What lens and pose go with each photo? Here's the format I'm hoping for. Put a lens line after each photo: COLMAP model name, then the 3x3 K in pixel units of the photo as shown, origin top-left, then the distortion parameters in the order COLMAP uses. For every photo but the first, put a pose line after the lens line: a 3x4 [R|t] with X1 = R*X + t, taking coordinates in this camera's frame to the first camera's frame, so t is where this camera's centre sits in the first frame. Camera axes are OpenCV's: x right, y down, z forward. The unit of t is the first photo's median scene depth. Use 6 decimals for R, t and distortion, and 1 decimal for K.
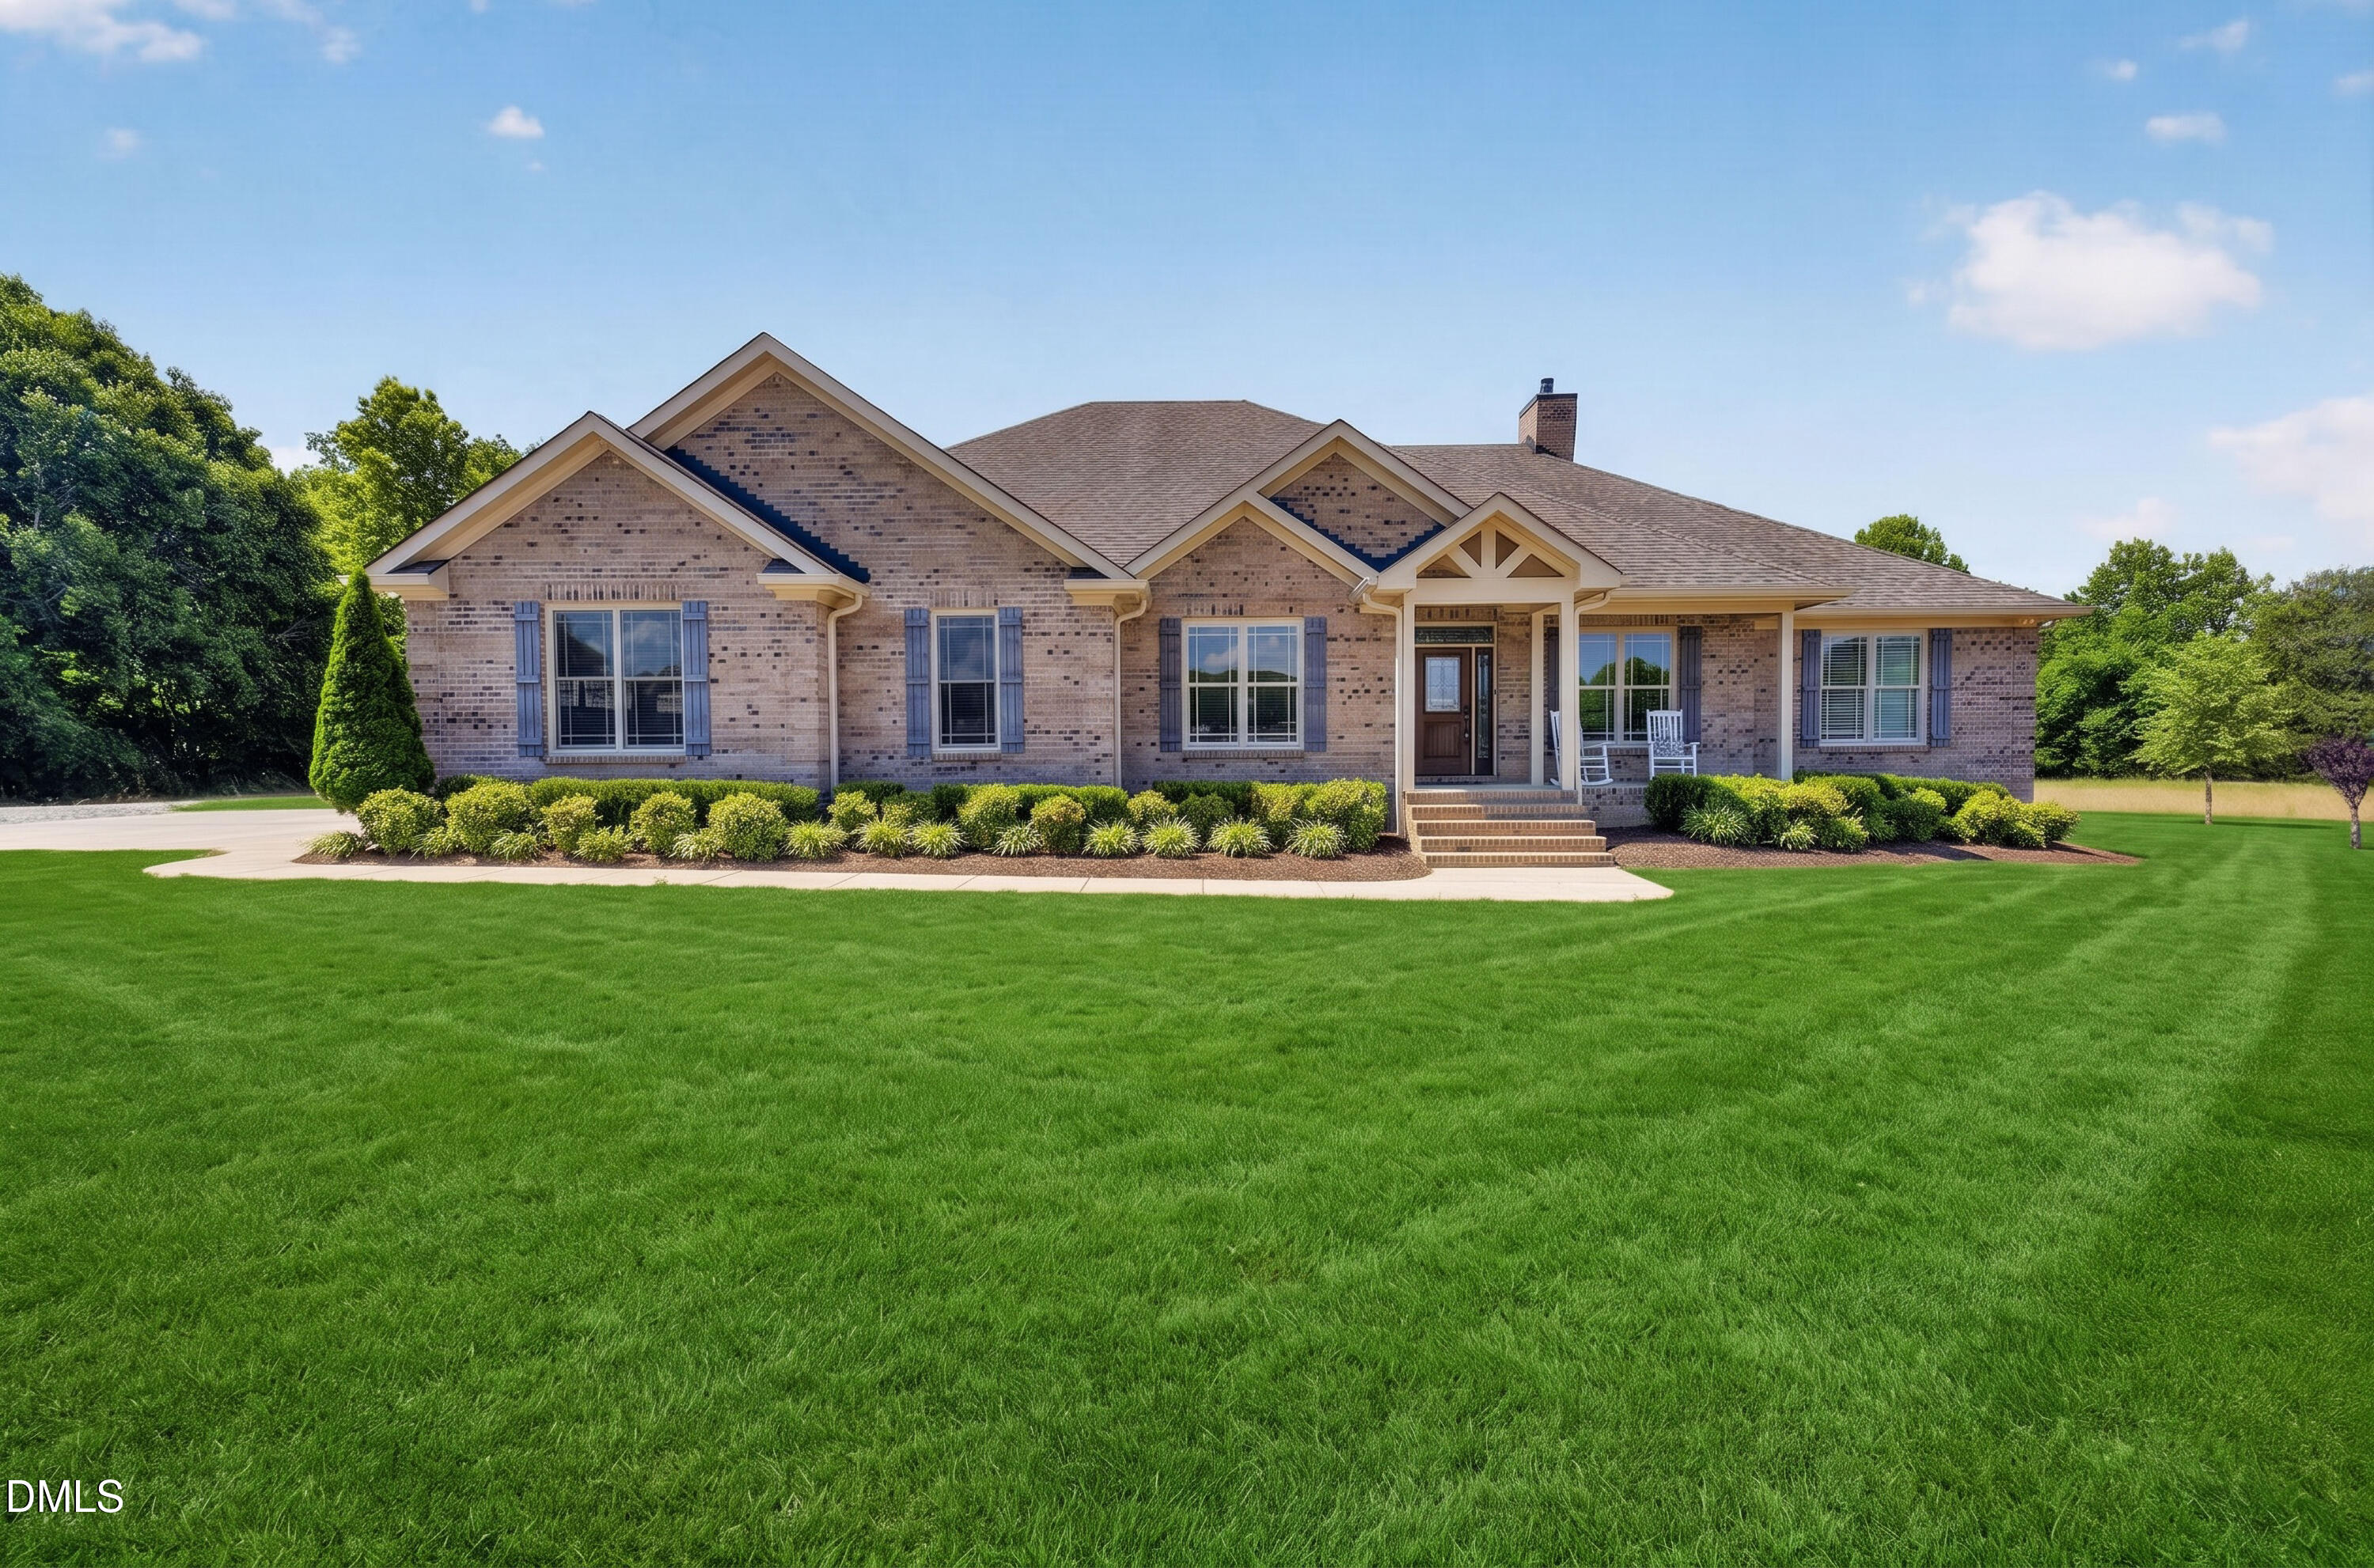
lens RADIAL K [[1032.4, 0, 1192.6], [0, 1032.4, 777.8], [0, 0, 1]] dist [0.016191, 0.000166]
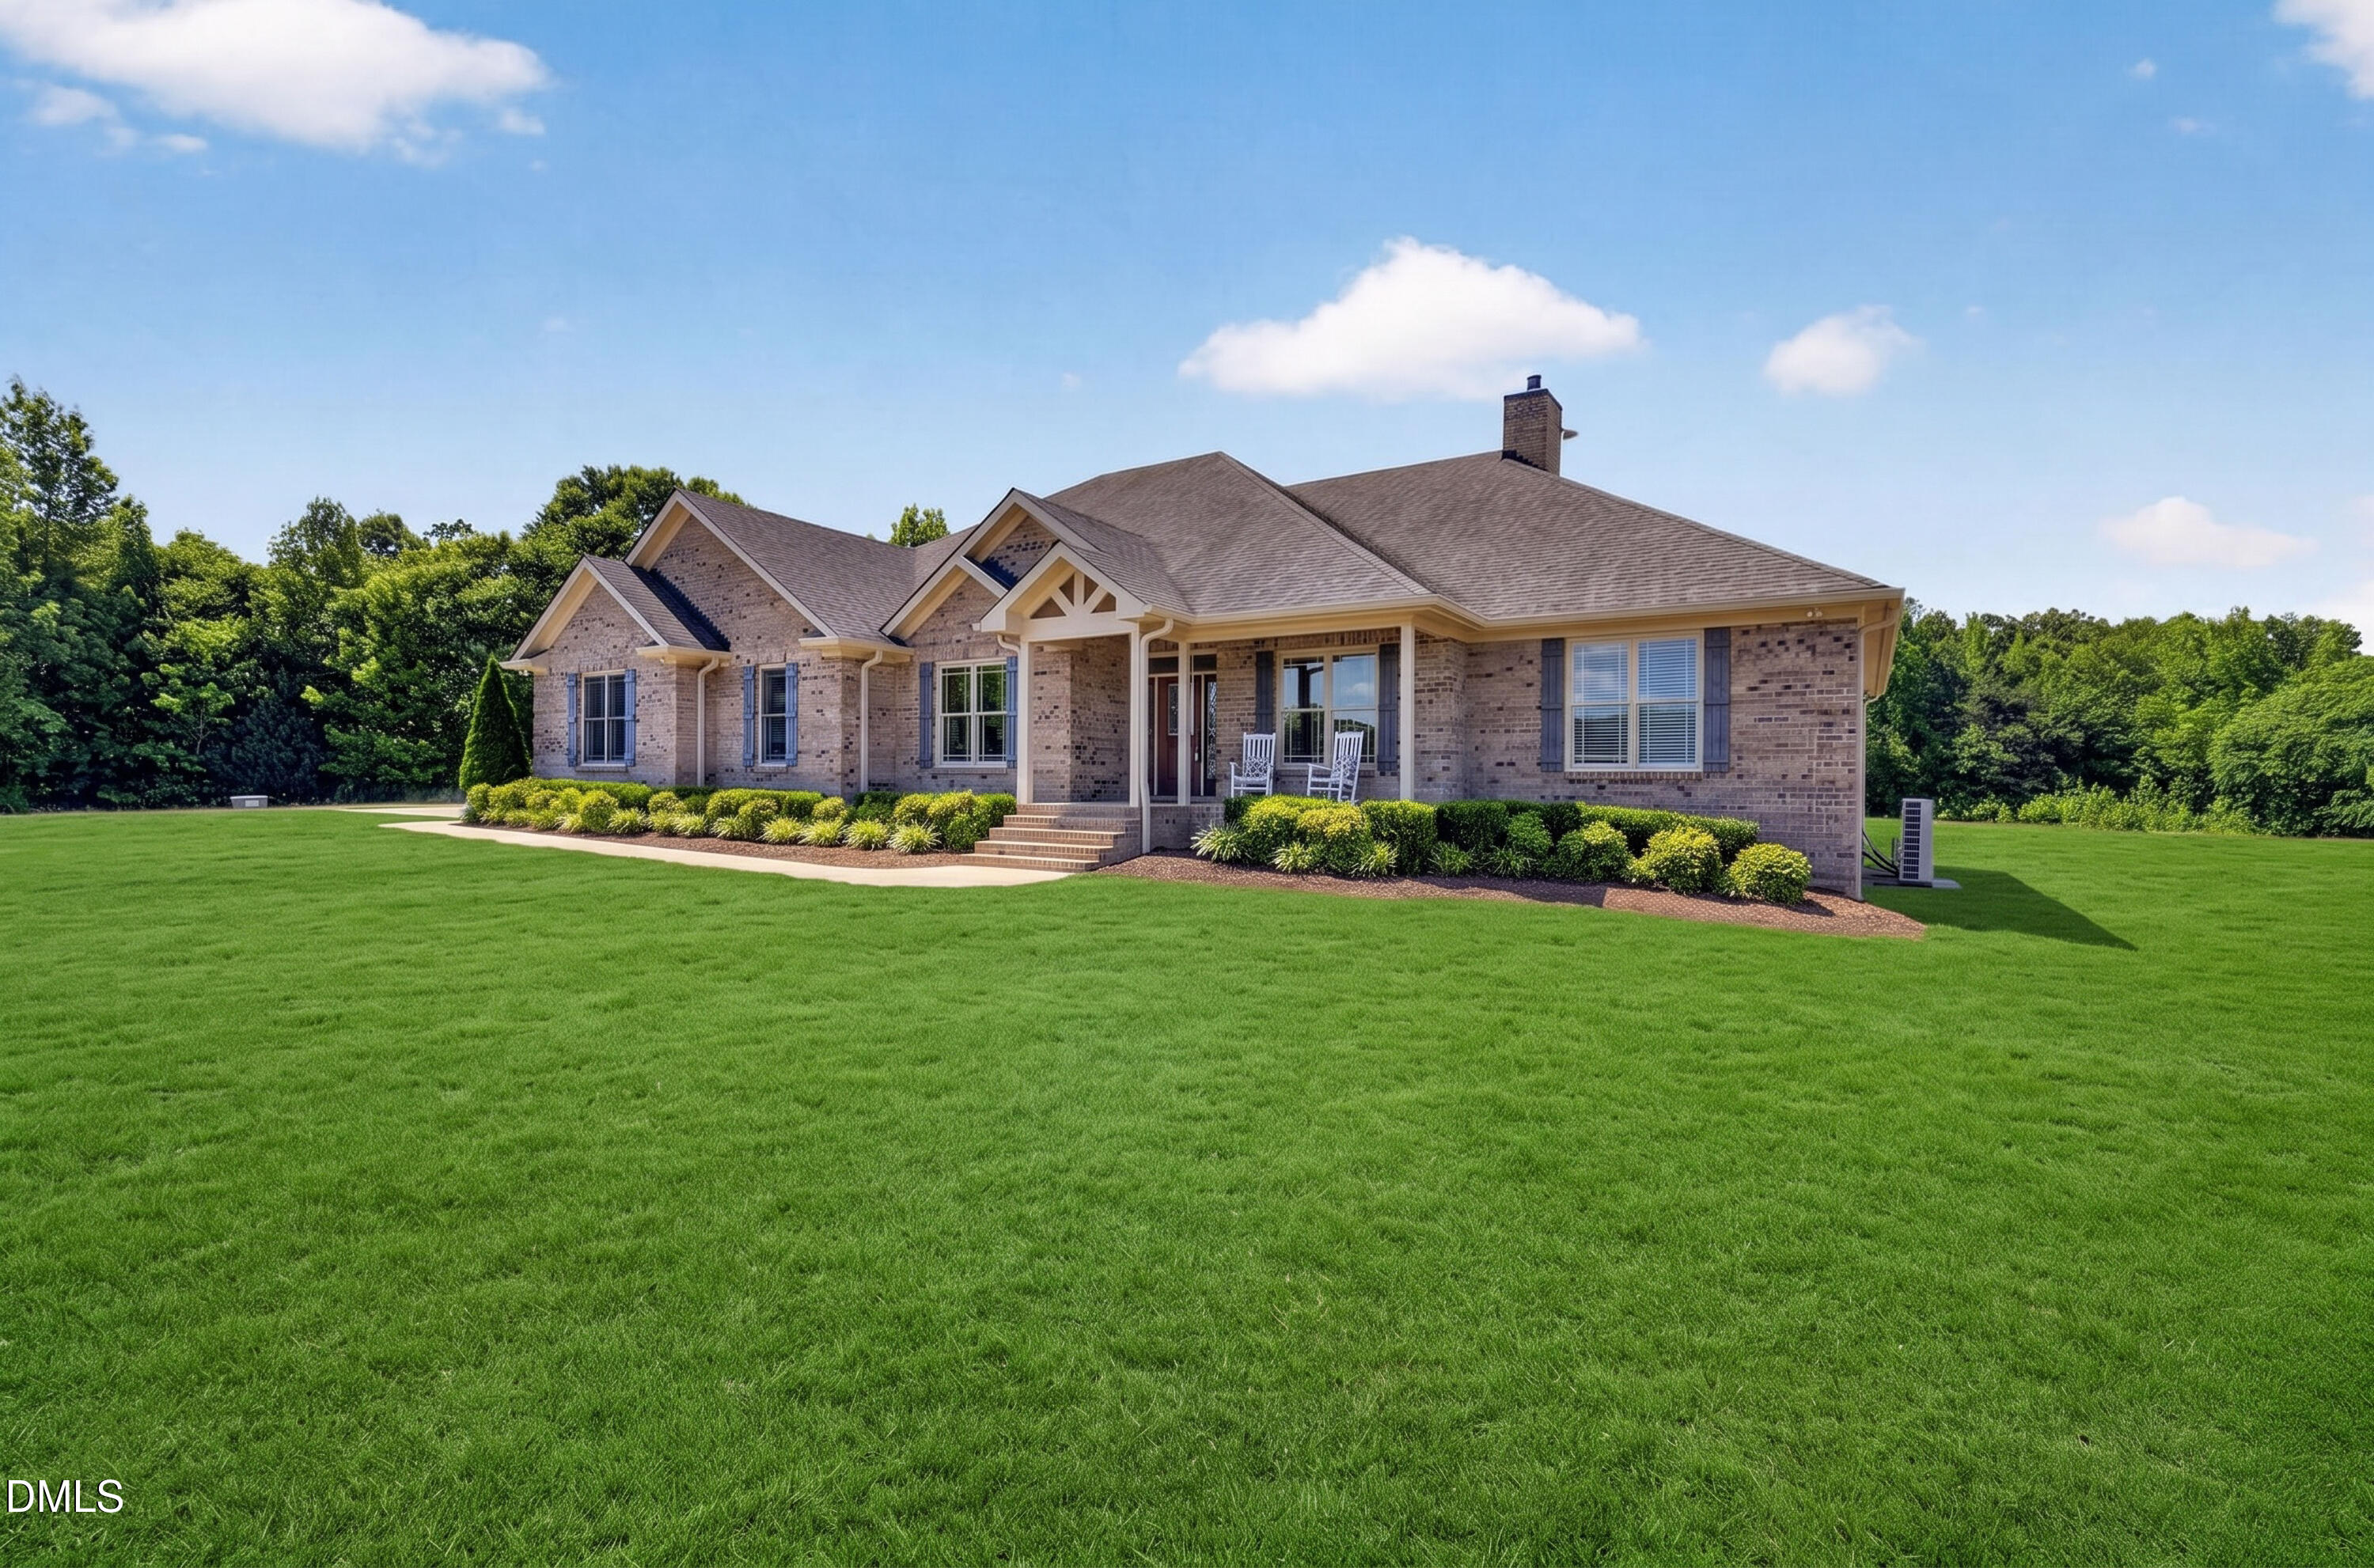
lens RADIAL K [[1032.4, 0, 1185.1], [0, 1032.4, 775.2], [0, 0, 1]] dist [0.016191, 0.000166]
pose [[0.848450, 0.013803, -0.529095, 0.984335], [-0.025640, 0.999558, -0.015039, -0.005311], [0.528654, 0.026326, 0.848429, 0.111611]]
